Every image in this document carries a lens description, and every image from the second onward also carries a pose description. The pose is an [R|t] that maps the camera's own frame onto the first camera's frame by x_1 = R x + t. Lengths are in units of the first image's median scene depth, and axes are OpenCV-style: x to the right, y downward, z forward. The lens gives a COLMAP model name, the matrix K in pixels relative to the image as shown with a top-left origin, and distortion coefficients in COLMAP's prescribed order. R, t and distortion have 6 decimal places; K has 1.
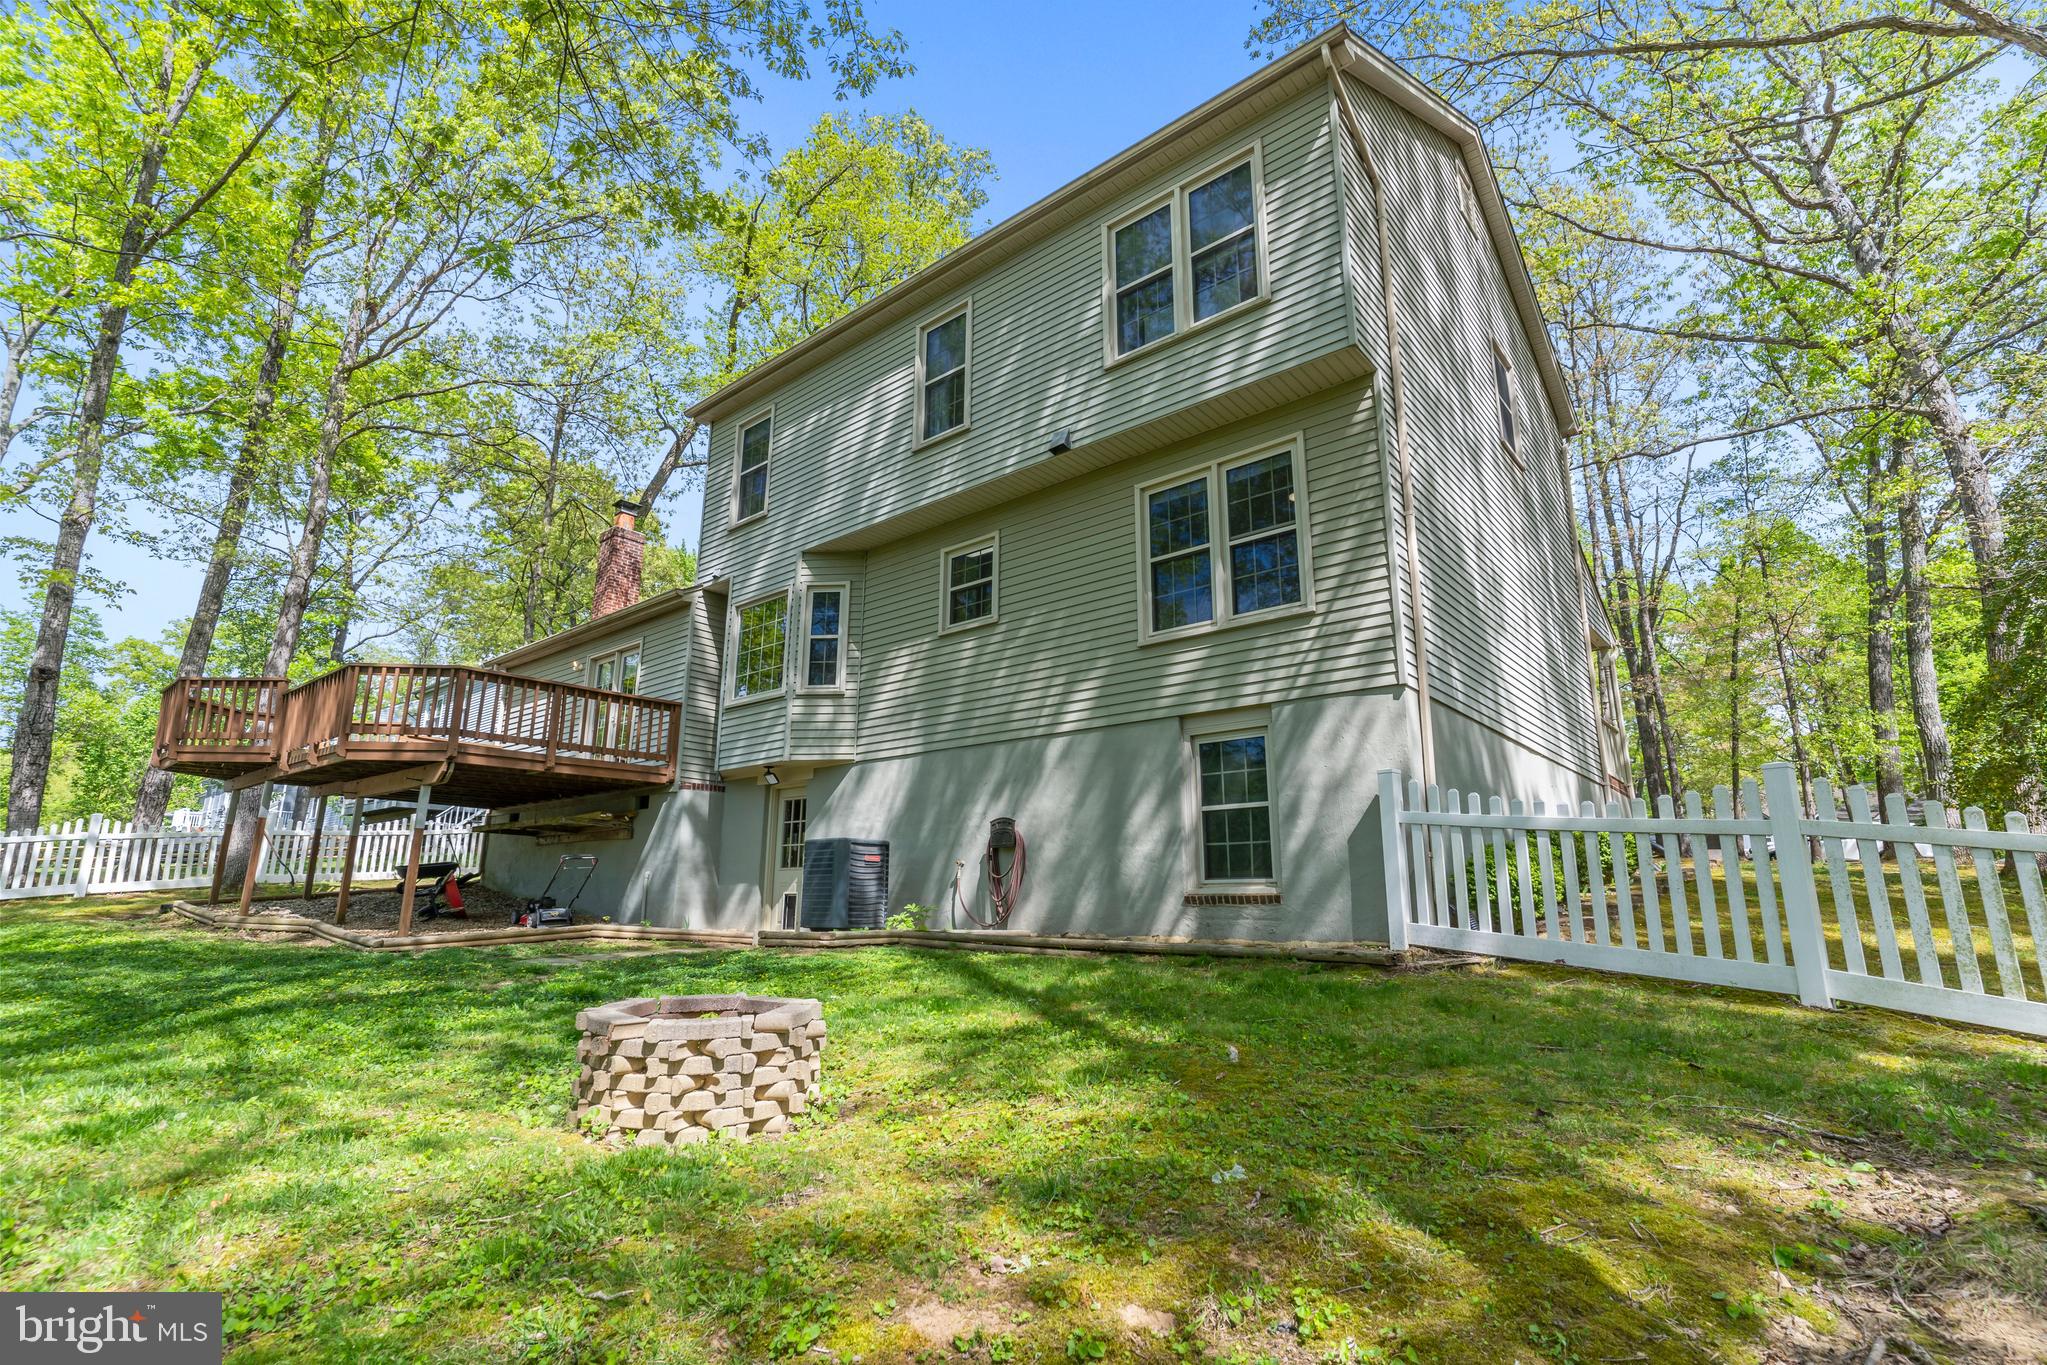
lens RADIAL K [[958.1, 0, 1023.5], [0, 958.1, 682.5], [0, 0, 1]] dist [-0.001803, -0.000134]
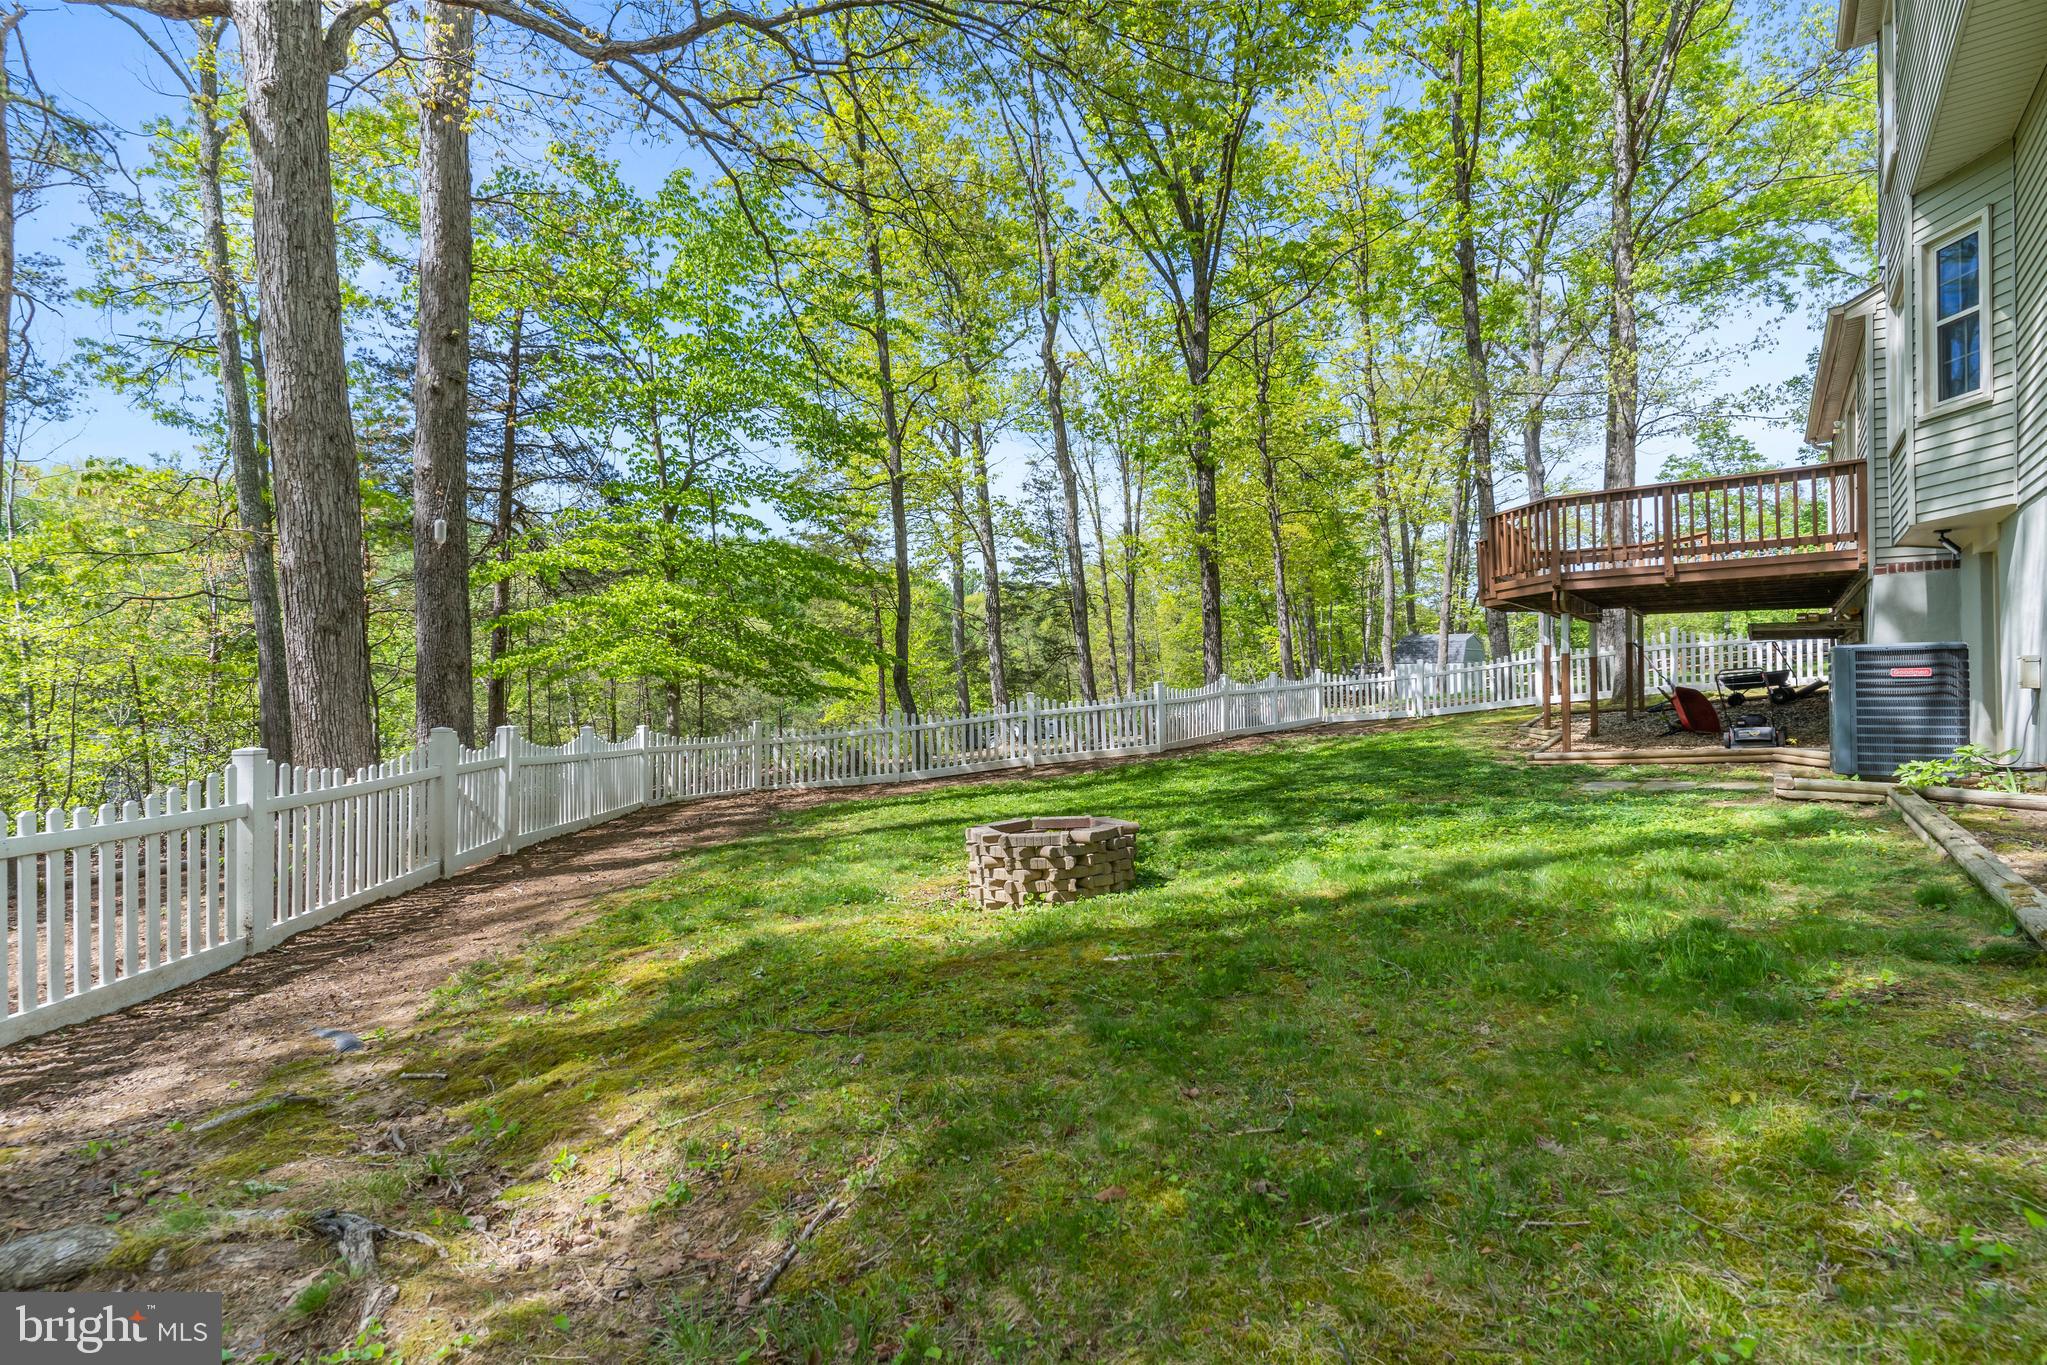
lens RADIAL K [[958.1, 0, 1023.5], [0, 958.1, 682.5], [0, 0, 1]] dist [-0.001803, -0.000134]
pose [[0.047965, -0.018585, -0.998676, 0.459664], [0.234099, 0.972189, -0.006848, 0.055556], [0.971029, -0.233461, 0.050981, 0.391752]]
